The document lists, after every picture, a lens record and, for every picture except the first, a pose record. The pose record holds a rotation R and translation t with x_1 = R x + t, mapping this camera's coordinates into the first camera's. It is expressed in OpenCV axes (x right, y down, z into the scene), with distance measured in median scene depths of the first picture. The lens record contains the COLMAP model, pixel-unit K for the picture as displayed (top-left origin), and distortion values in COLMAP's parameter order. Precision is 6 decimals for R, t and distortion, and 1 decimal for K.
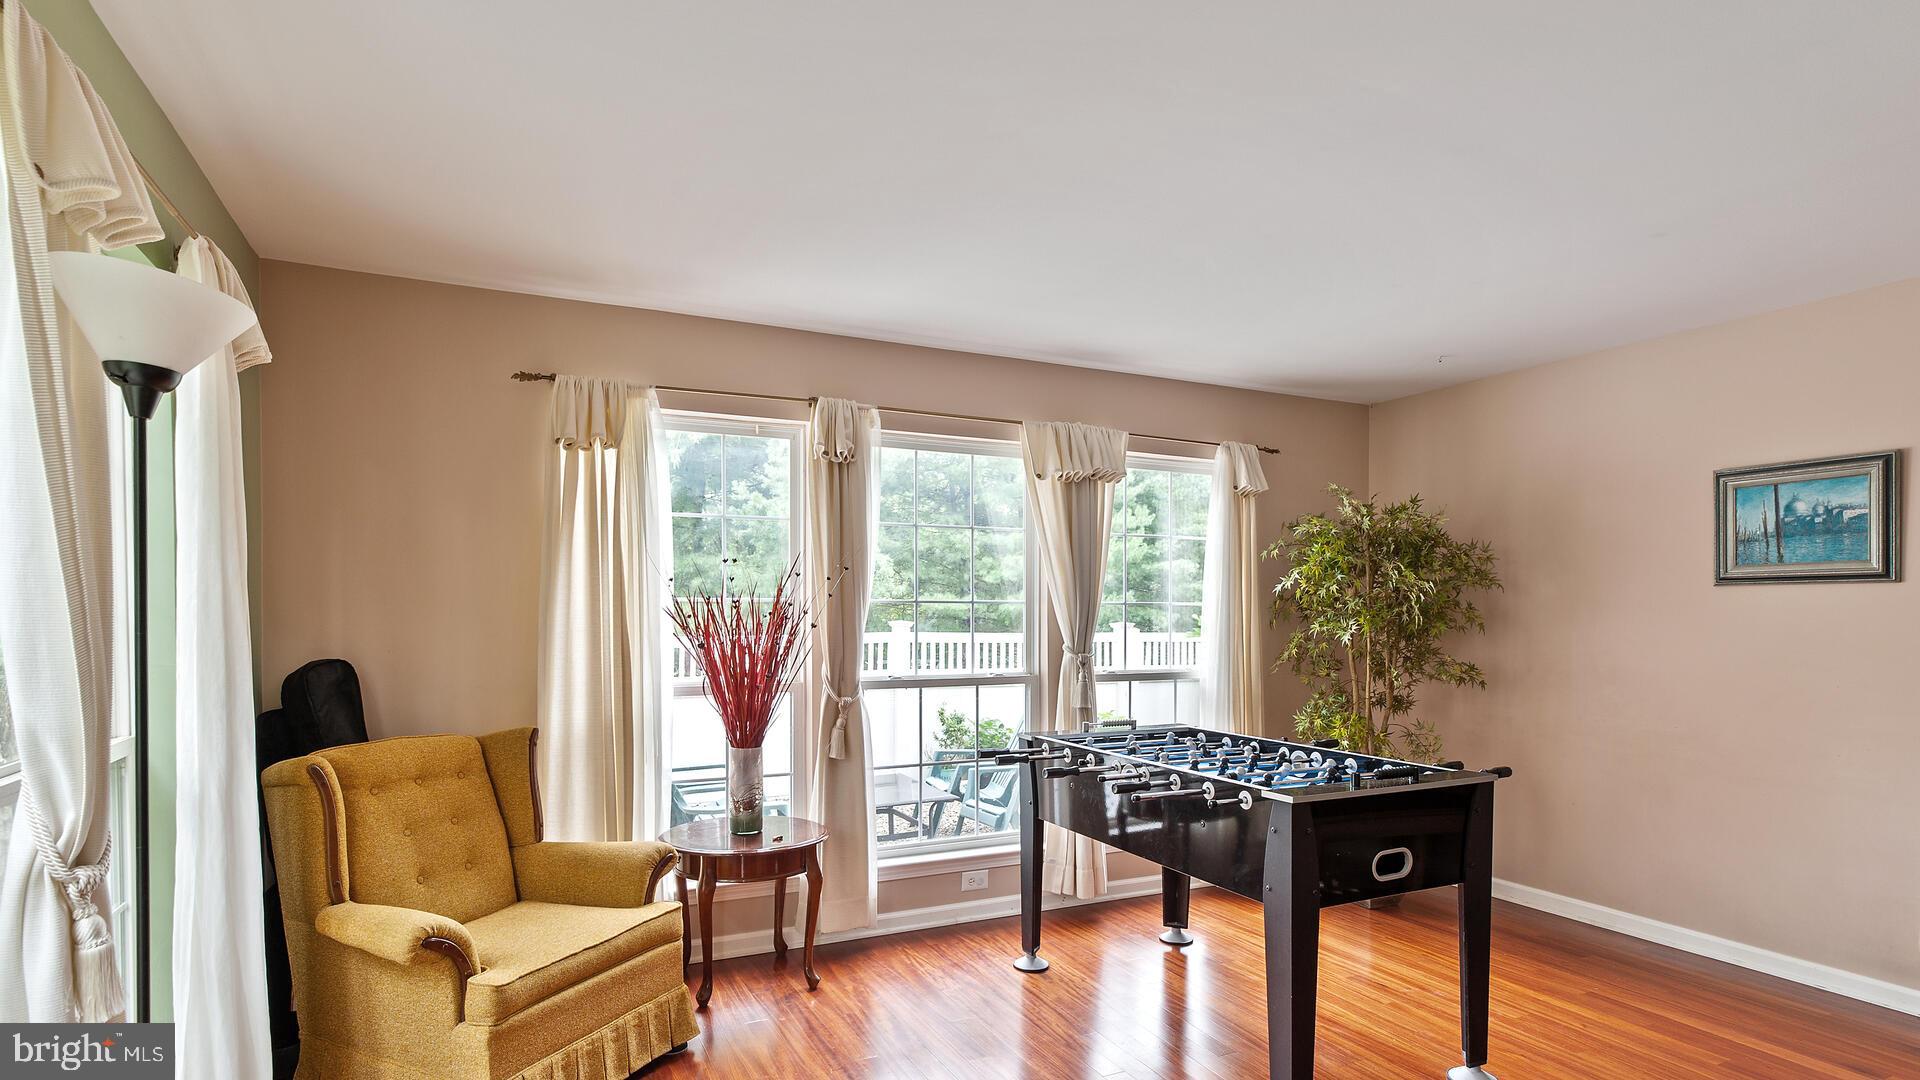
lens RADIAL K [[959.2, 0, 942.7], [0, 959.2, 618.5], [0, 0, 1]] dist [0.002338, 0.001597]
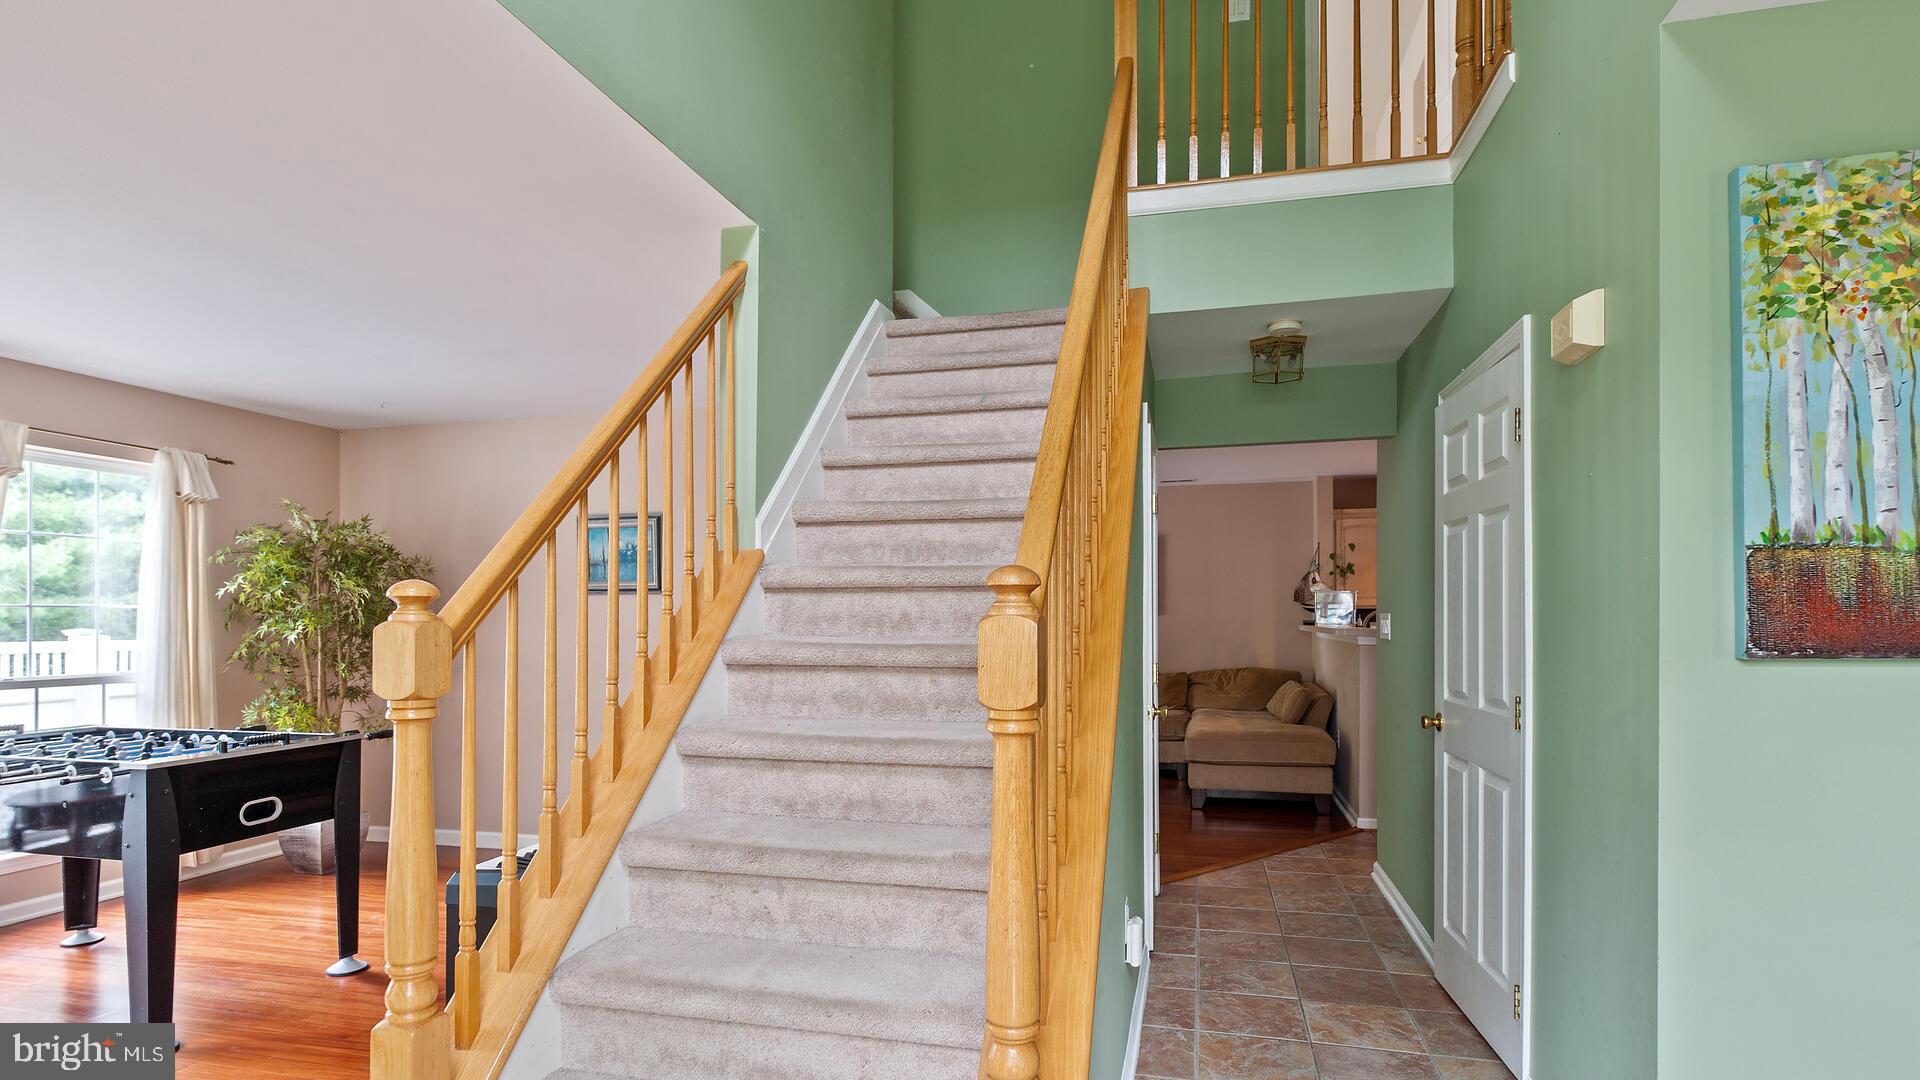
lens RADIAL K [[959.2, 0, 950.6], [0, 959.2, 614.2], [0, 0, 1]] dist [0.002338, 0.001597]
pose [[0.642647, -0.000073, 0.766163, 0.051656], [0.010308, 0.999910, -0.008550, 0.011020], [-0.766093, 0.013392, 0.642590, -0.315559]]
